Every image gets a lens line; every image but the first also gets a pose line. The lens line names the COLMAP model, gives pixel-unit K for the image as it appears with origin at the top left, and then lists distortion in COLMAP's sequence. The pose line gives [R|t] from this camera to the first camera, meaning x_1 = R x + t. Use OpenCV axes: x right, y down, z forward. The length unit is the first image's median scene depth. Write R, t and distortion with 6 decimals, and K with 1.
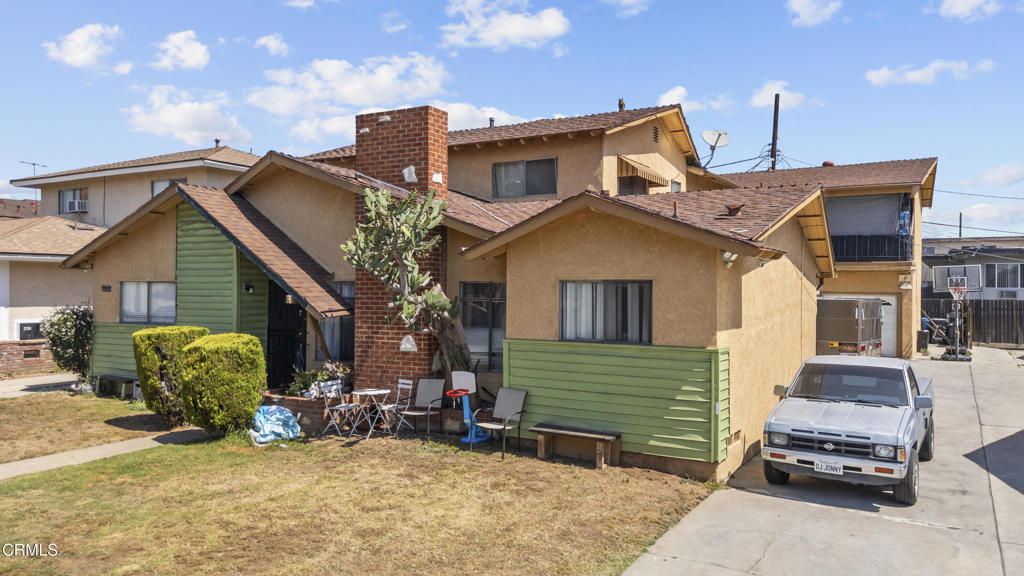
lens RADIAL K [[756.8, 0, 512.0], [0, 756.8, 288.0], [0, 0, 1]] dist [0.080262, -0.092973]
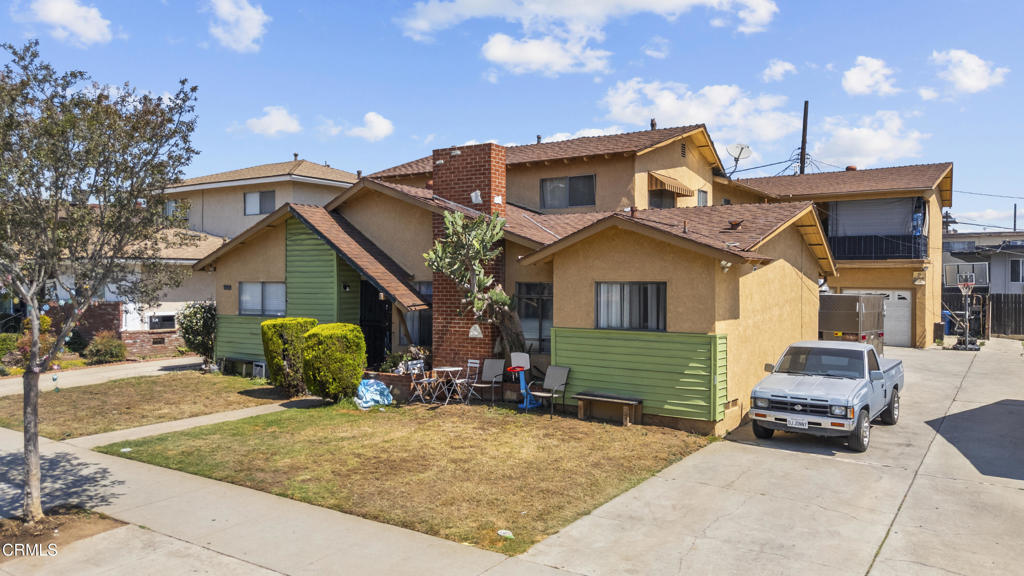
lens RADIAL K [[756.8, 0, 512.0], [0, 756.8, 288.0], [0, 0, 1]] dist [0.080262, -0.092973]
pose [[0.998306, -0.002338, -0.058130, -0.002728], [0.002823, 0.999962, 0.008265, -0.009350], [0.058108, -0.008415, 0.998275, -0.257139]]
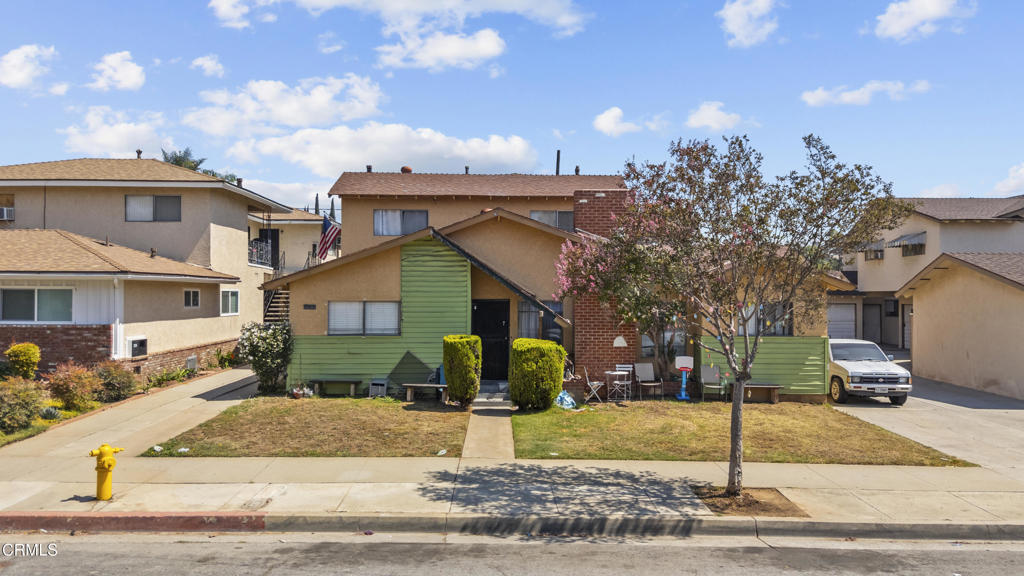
lens RADIAL K [[756.8, 0, 512.0], [0, 756.8, 288.0], [0, 0, 1]] dist [0.080262, -0.092973]
pose [[0.854591, 0.001228, 0.519300, -1.152172], [0.000990, 0.999992, -0.003994, -0.030984], [-0.519300, 0.003927, 0.854583, -0.215810]]
